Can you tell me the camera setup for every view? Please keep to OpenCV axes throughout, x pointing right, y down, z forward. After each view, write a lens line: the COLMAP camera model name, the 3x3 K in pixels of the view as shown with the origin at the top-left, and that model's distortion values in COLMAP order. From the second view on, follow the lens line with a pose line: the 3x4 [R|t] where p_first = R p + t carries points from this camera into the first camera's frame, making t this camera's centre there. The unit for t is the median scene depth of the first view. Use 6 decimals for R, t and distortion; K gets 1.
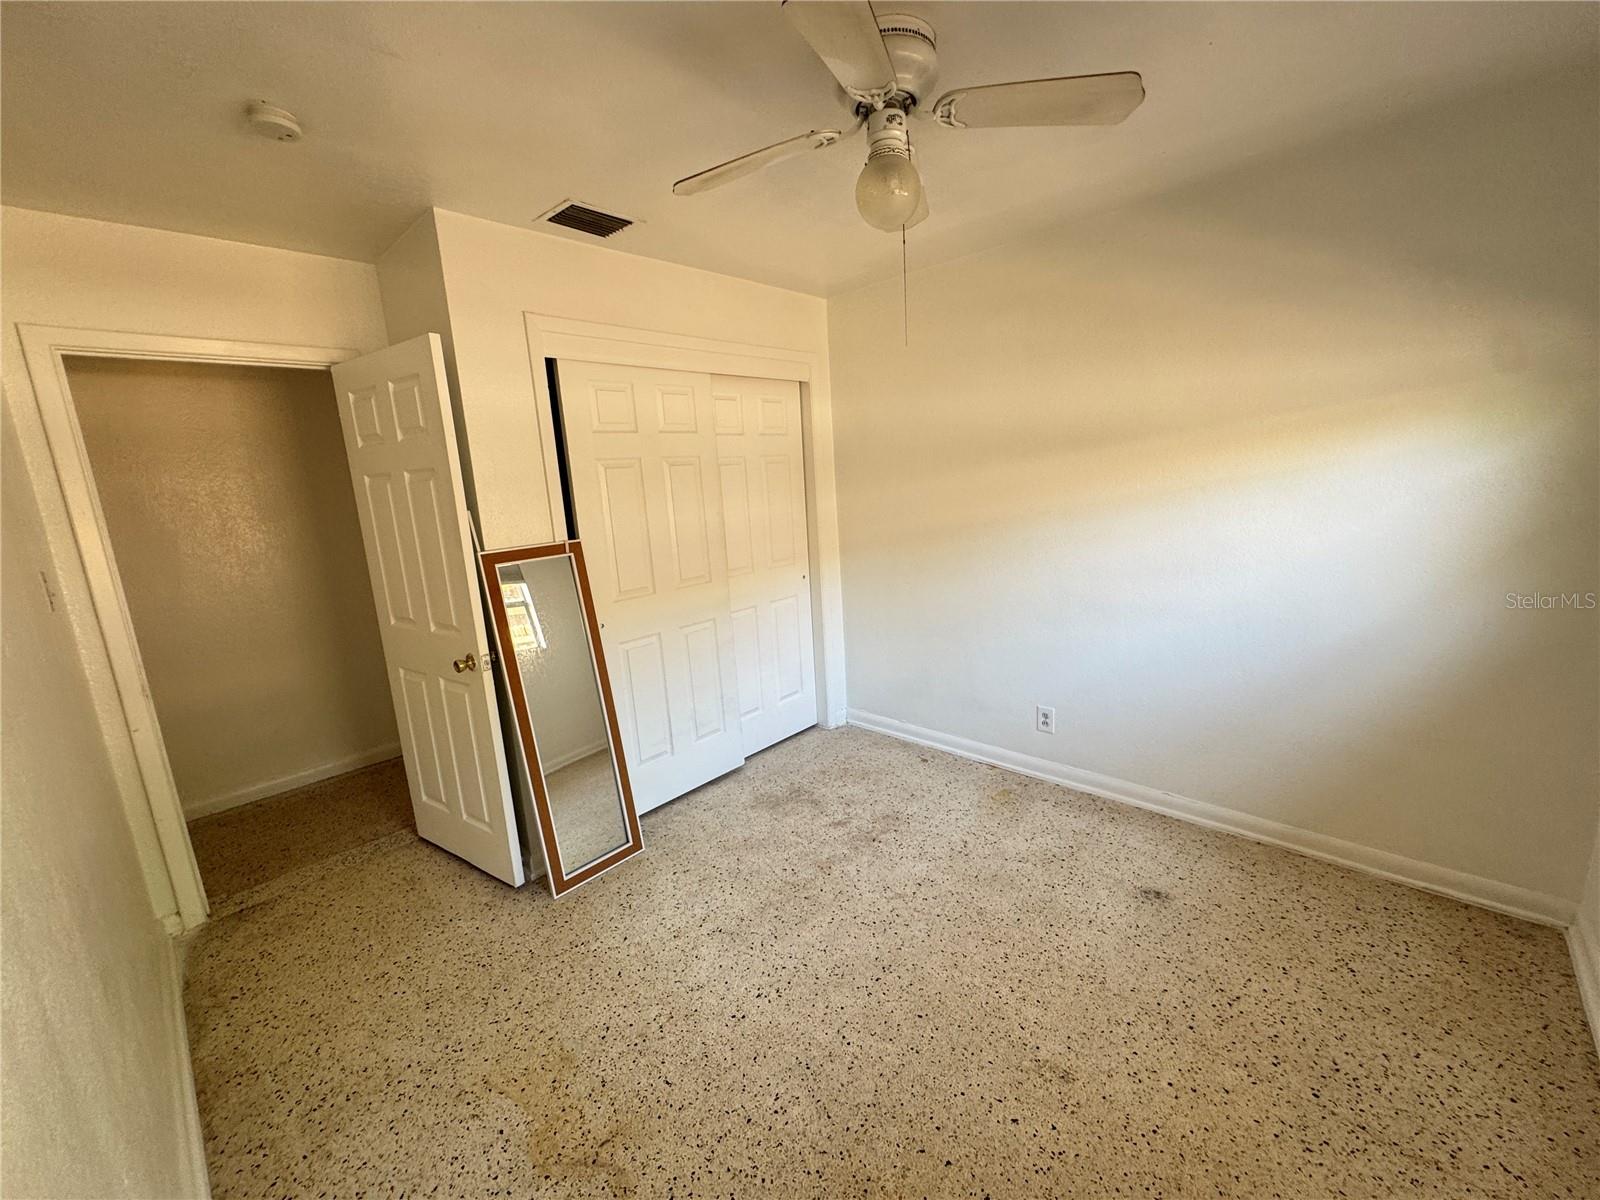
lens RADIAL K [[640.6, 0, 803.5], [0, 640.6, 602.9], [0, 0, 1]] dist [-0.006219, 0.000780]
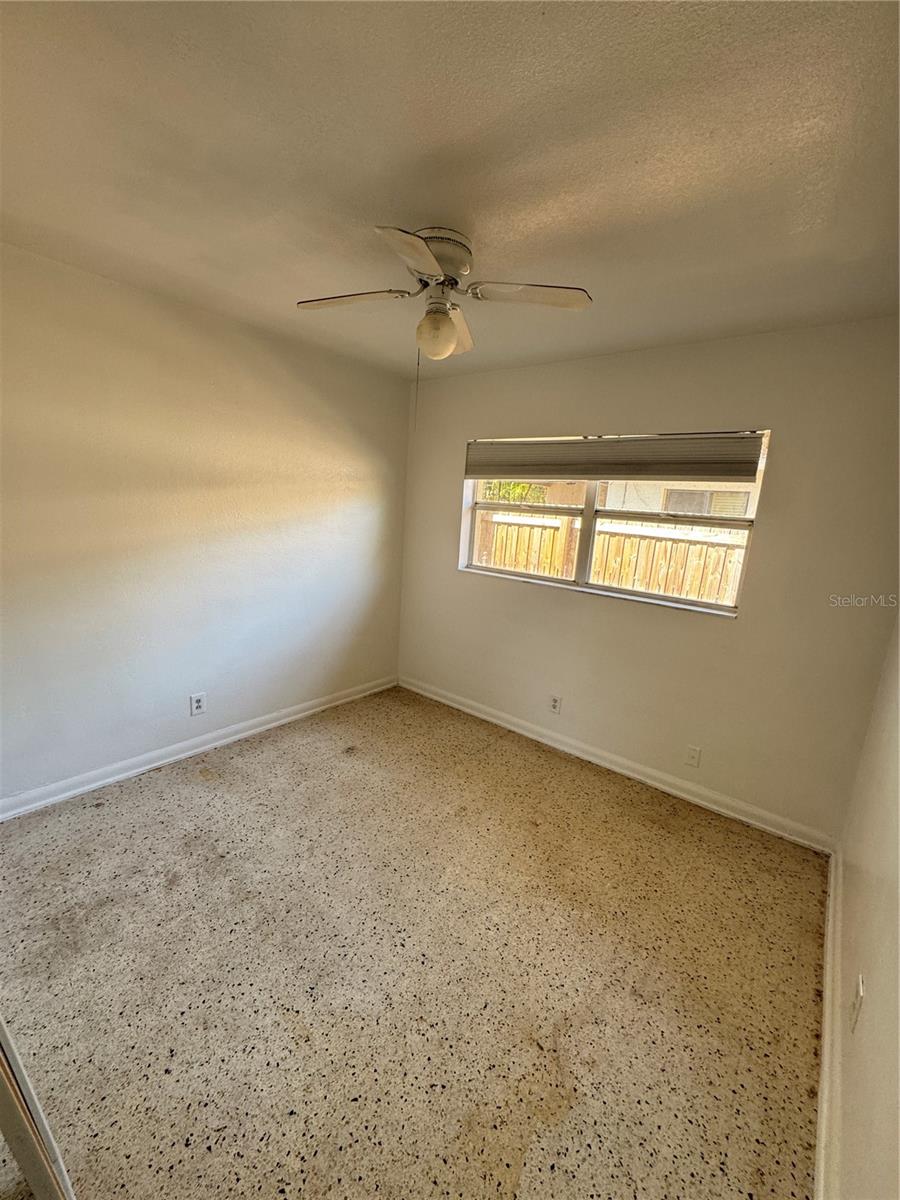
lens RADIAL K [[480.4, 0, 451.0], [0, 480.4, 599.4], [0, 0, 1]] dist [-0.006219, 0.000780]
pose [[-0.077953, -0.143697, 0.986547, -0.712615], [0.136741, 0.978665, 0.153353, -0.119037], [-0.987535, 0.146856, -0.056641, 0.710425]]
